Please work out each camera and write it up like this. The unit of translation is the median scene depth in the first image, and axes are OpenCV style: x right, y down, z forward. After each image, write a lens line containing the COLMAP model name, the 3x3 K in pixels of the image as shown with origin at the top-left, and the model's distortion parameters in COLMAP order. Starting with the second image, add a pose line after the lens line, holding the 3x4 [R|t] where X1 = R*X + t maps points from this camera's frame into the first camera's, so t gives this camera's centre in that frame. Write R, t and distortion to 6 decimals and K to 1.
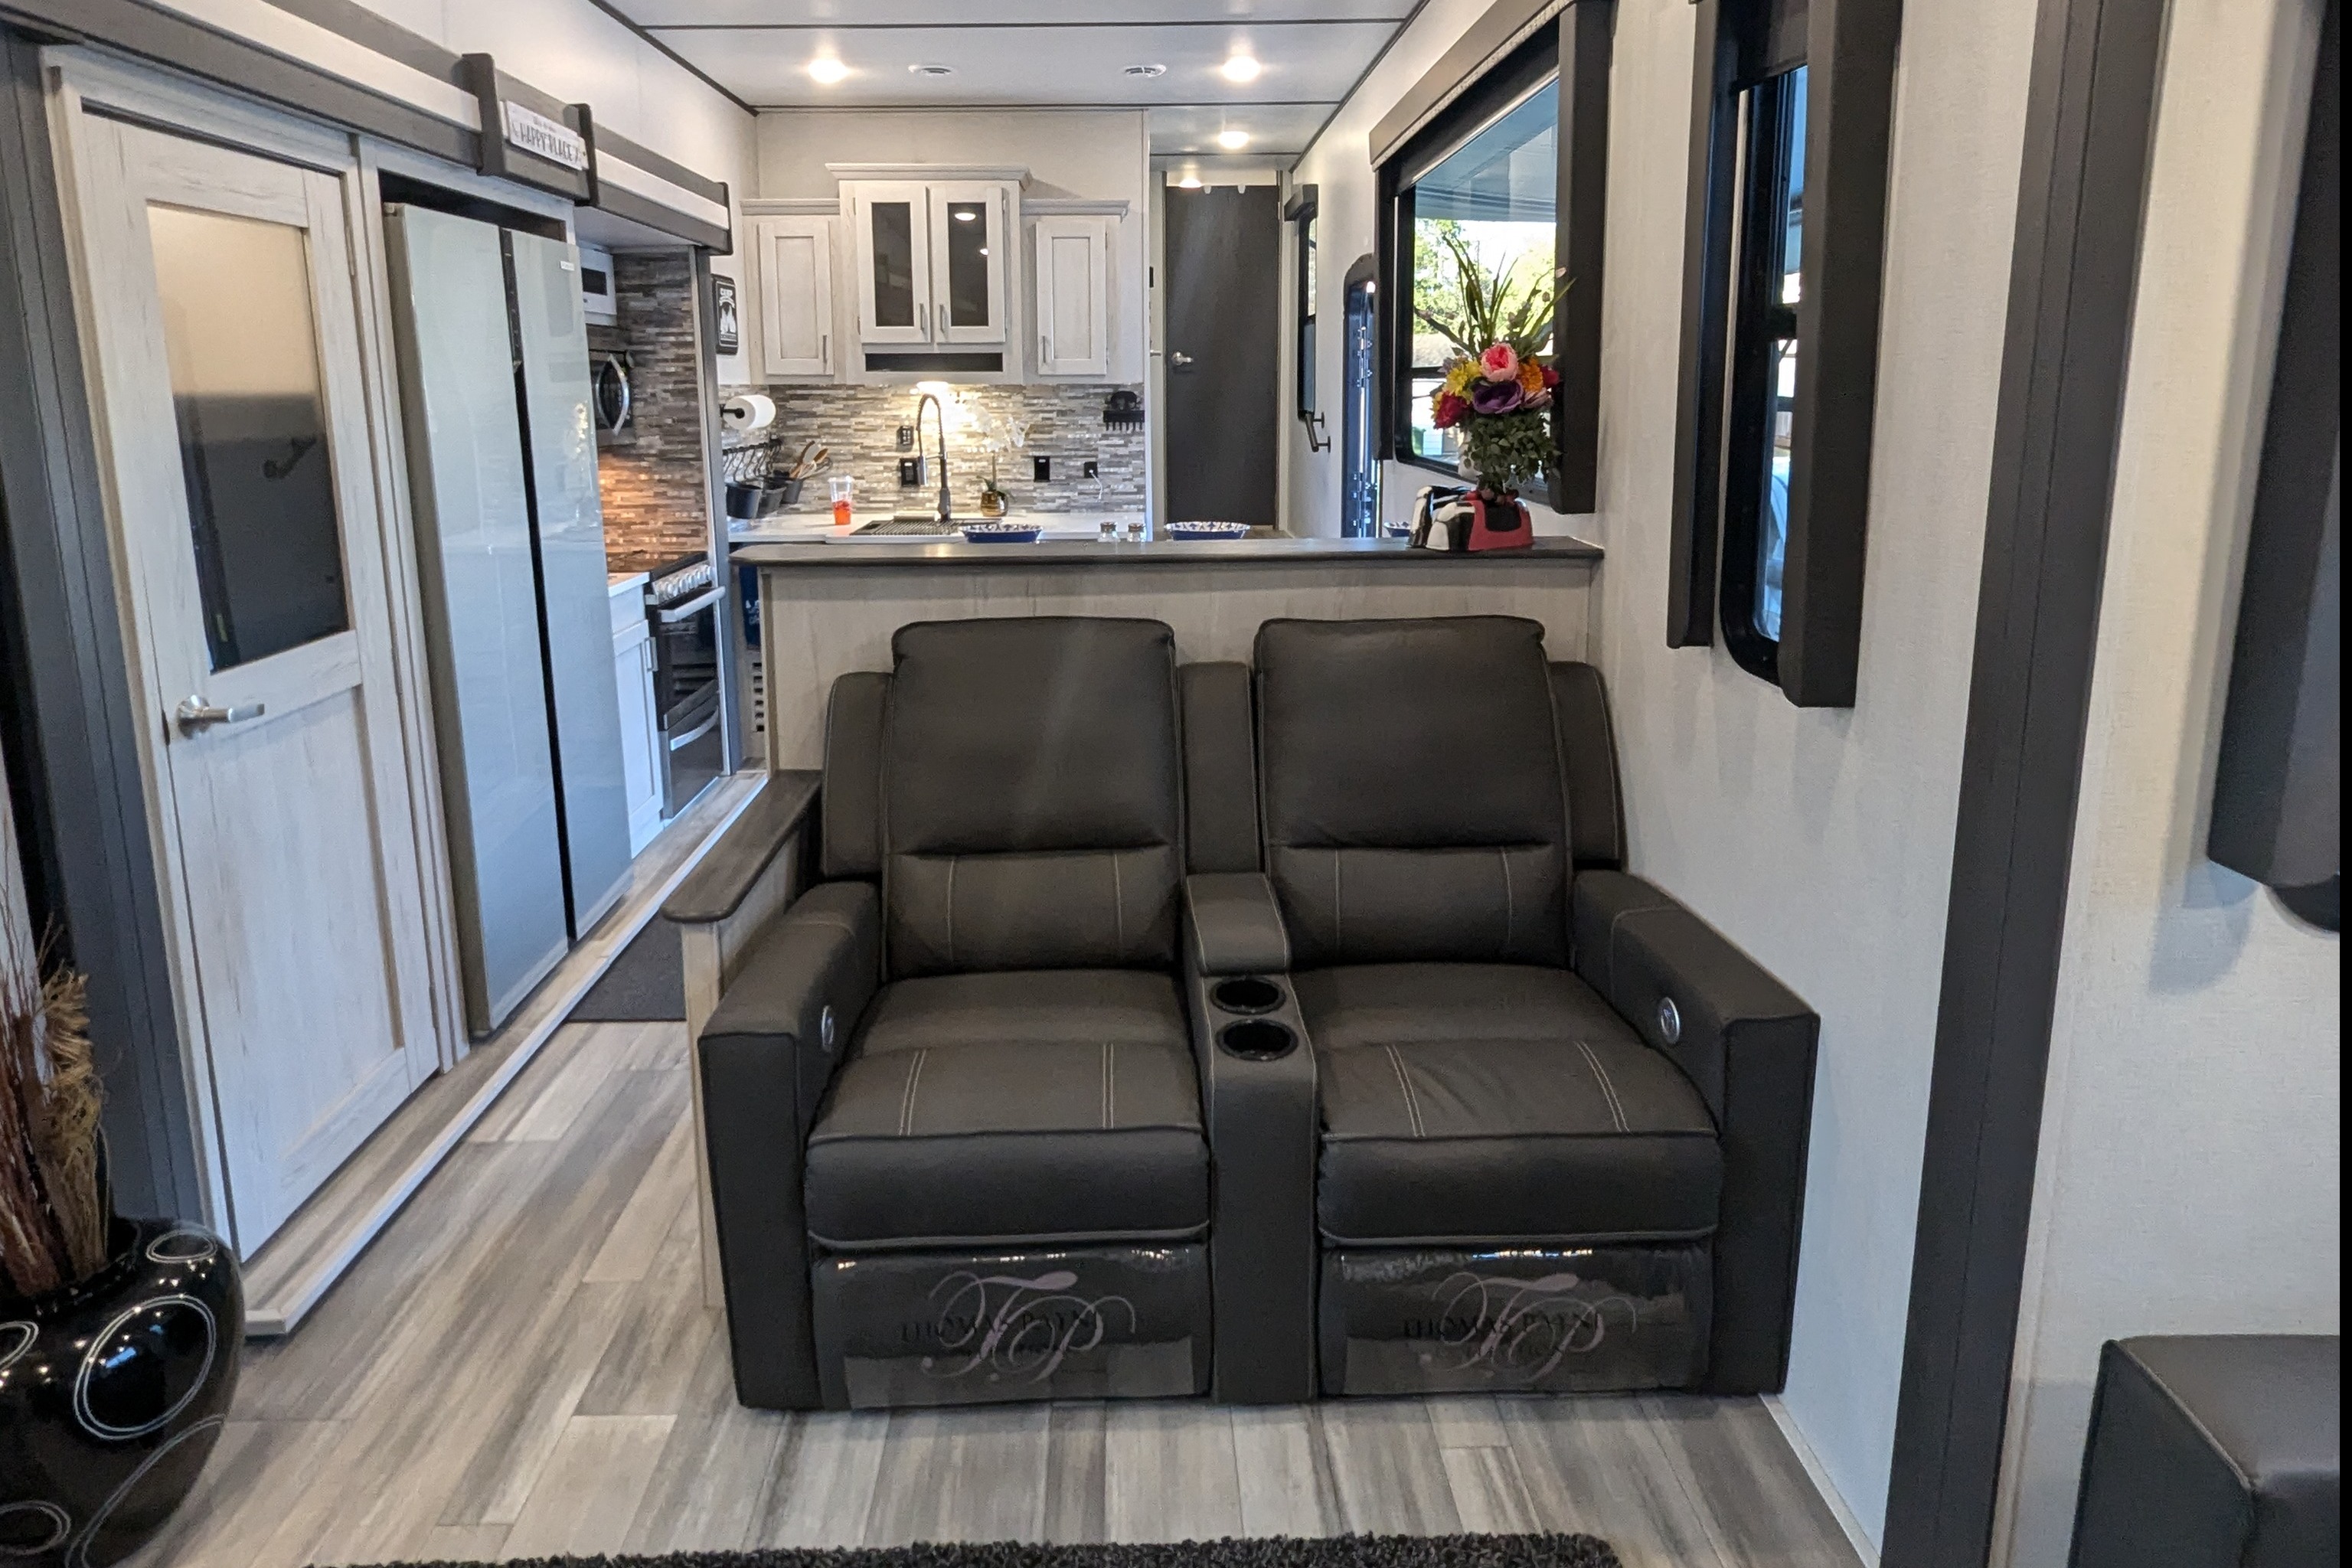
lens RADIAL K [[1750.3, 0, 1175.8], [0, 1750.3, 783.5], [0, 0, 1]] dist [0.013604, 0.009727]
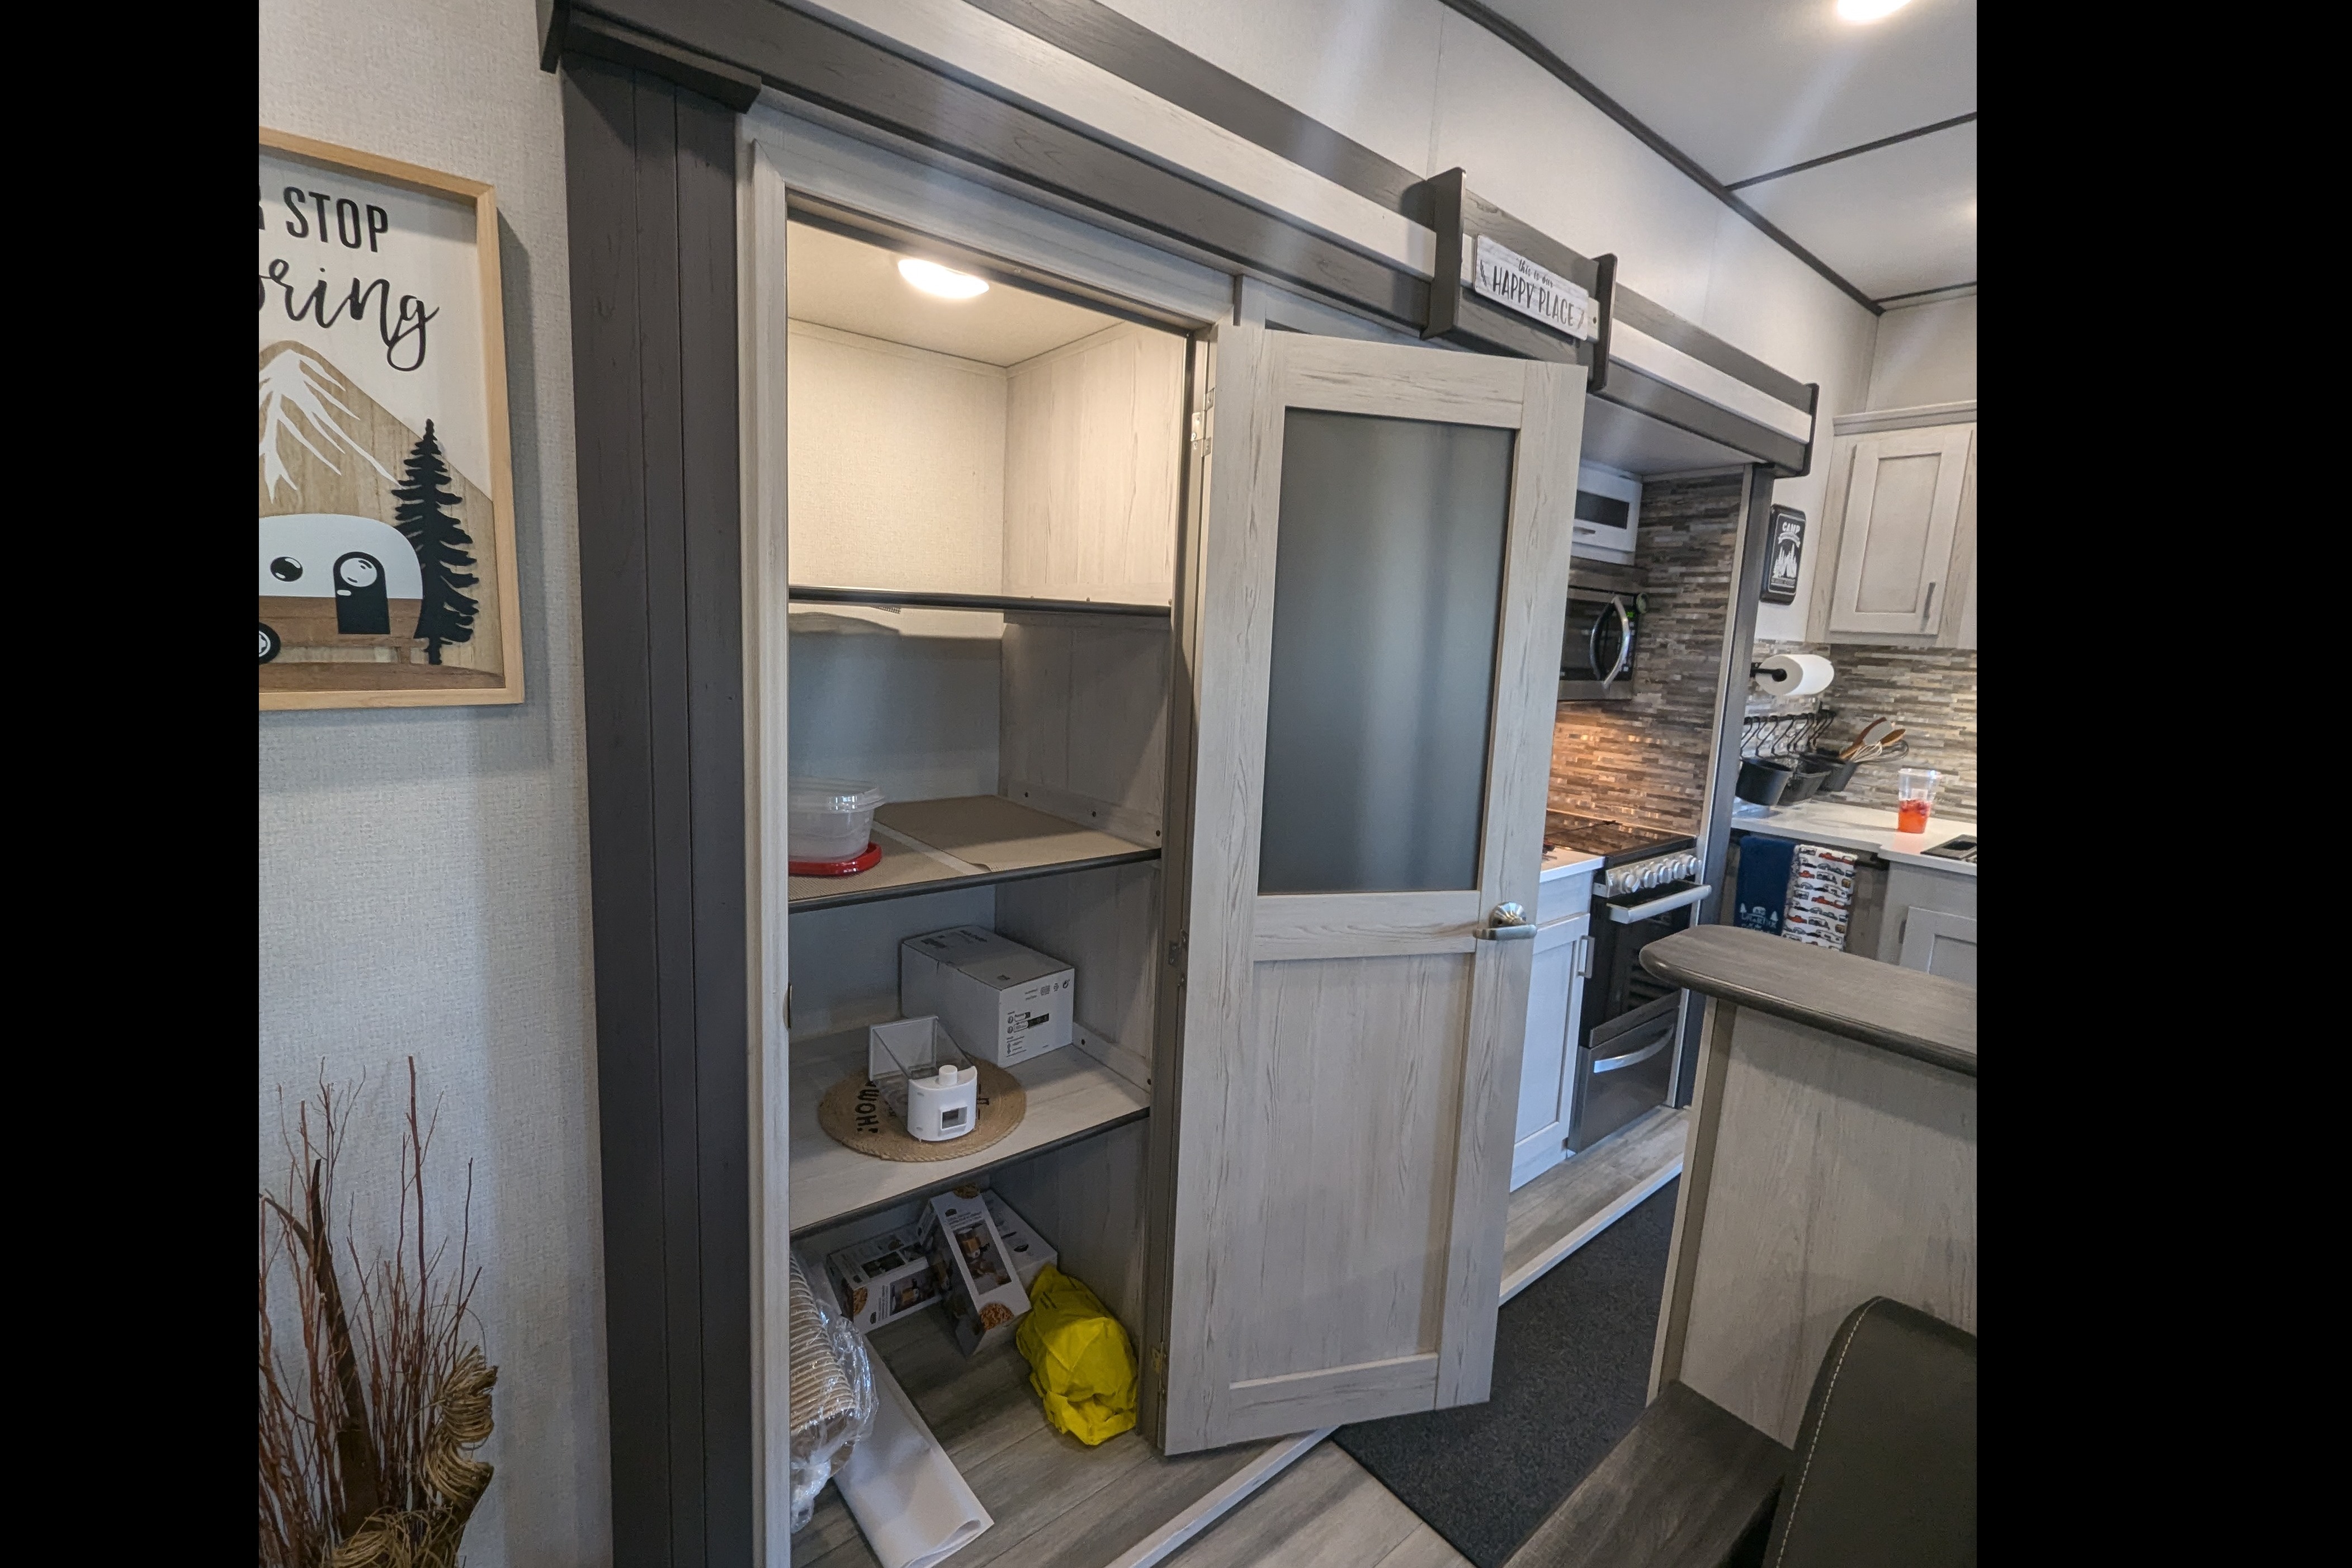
lens RADIAL K [[873.4, 0, 1202.5], [0, 873.4, 735.0], [0, 0, 1]] dist [-0.003299, -0.000066]
pose [[0.654176, 0.130257, -0.745042, -0.125137], [-0.224103, 0.974206, -0.026449, -0.118926], [0.722379, 0.184269, 0.666493, 0.568152]]
